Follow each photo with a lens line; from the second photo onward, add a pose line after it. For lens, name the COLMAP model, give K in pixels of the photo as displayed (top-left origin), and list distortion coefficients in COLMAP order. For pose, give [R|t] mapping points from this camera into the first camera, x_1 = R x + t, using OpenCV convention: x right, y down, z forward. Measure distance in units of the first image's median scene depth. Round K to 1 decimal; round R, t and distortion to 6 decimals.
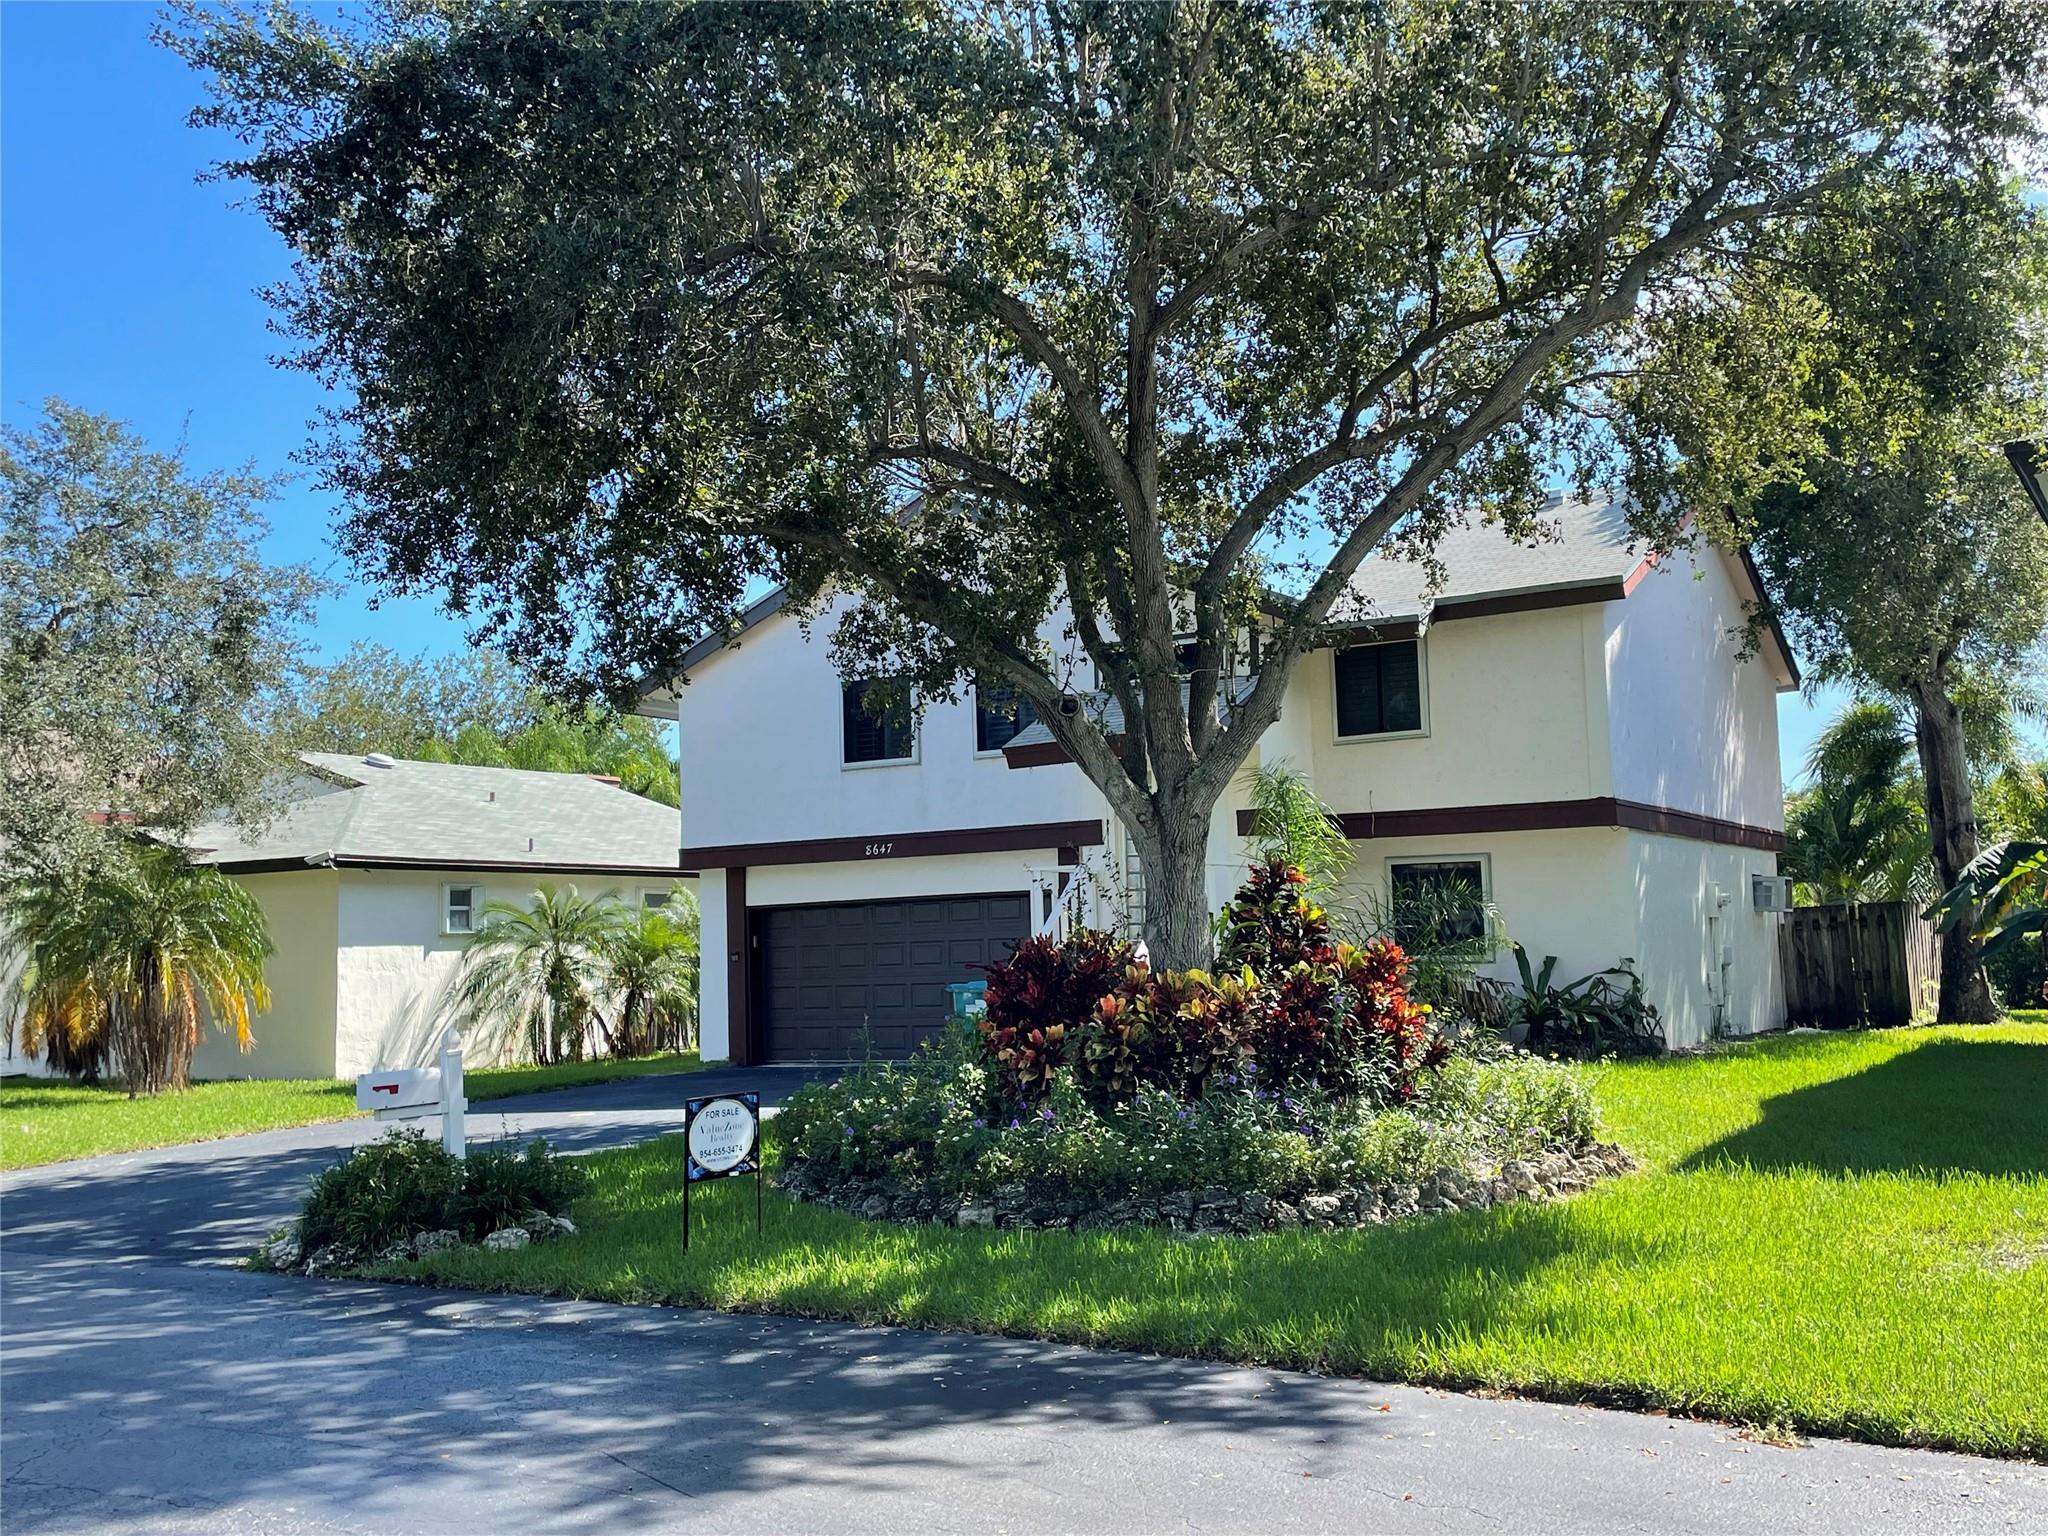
lens RADIAL K [[2014.8, 0, 1024.0], [0, 2014.8, 768.0], [0, 0, 1]] dist [0.120939, -0.006332]
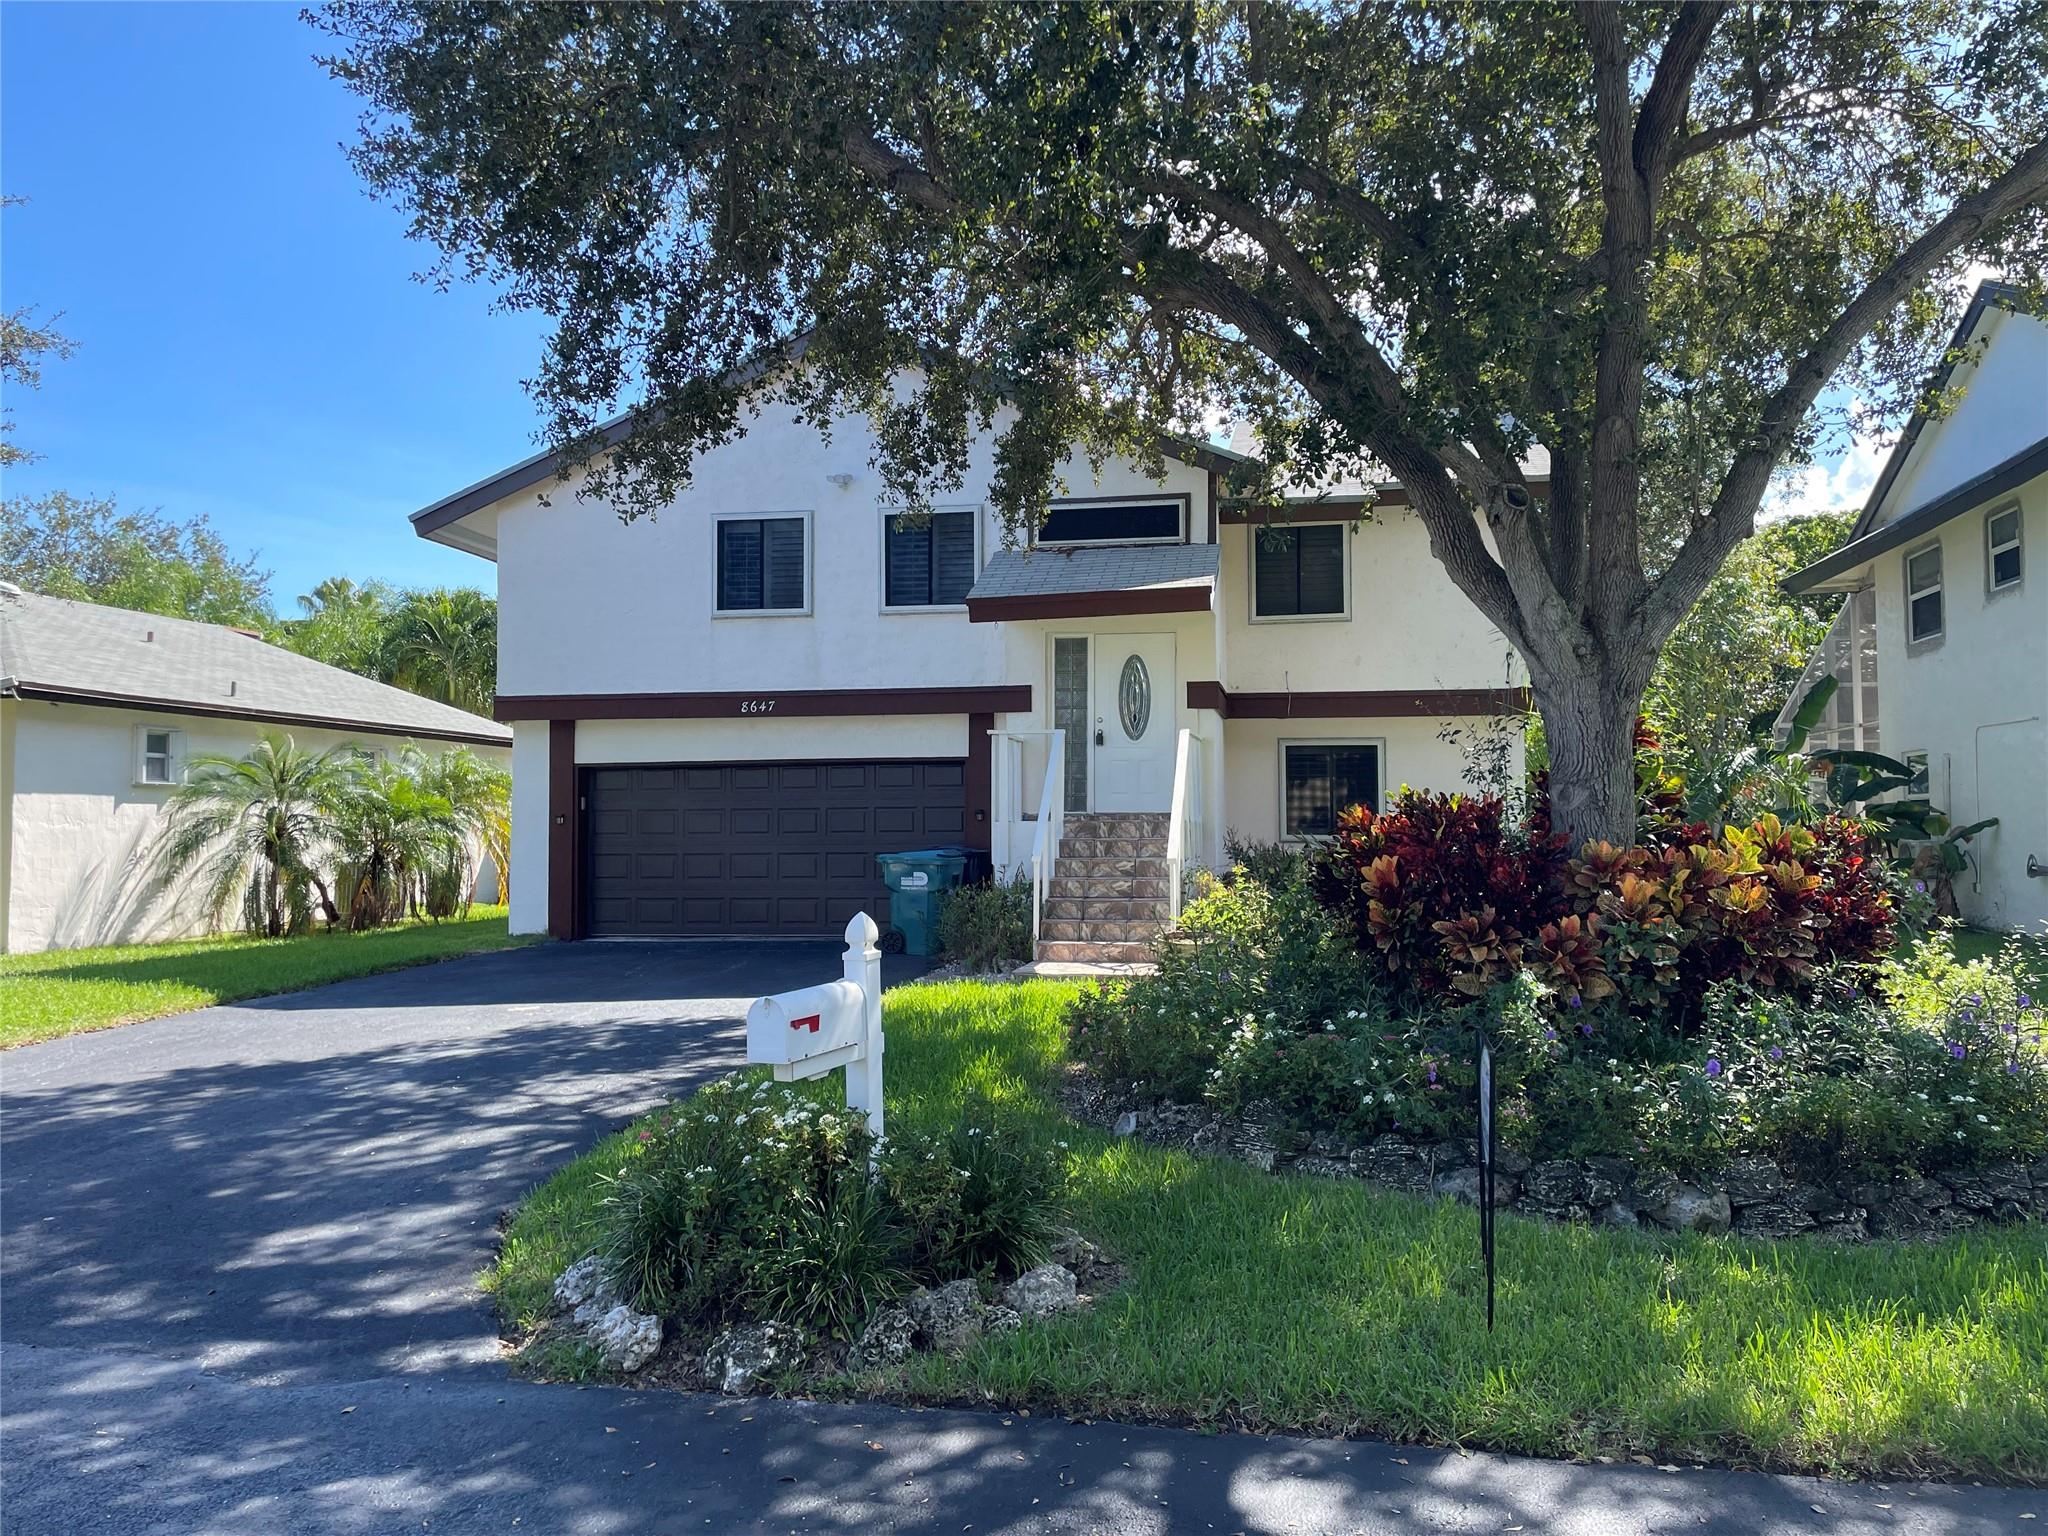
lens RADIAL K [[1529.7, 0, 1024.0], [0, 1529.7, 768.0], [0, 0, 1]] dist [0.043576, -0.005151]
pose [[0.931727, 0.038243, 0.361139, -0.197422], [-0.055509, 0.997752, 0.037552, 0.033256], [-0.358891, -0.055035, 0.931755, 0.288636]]
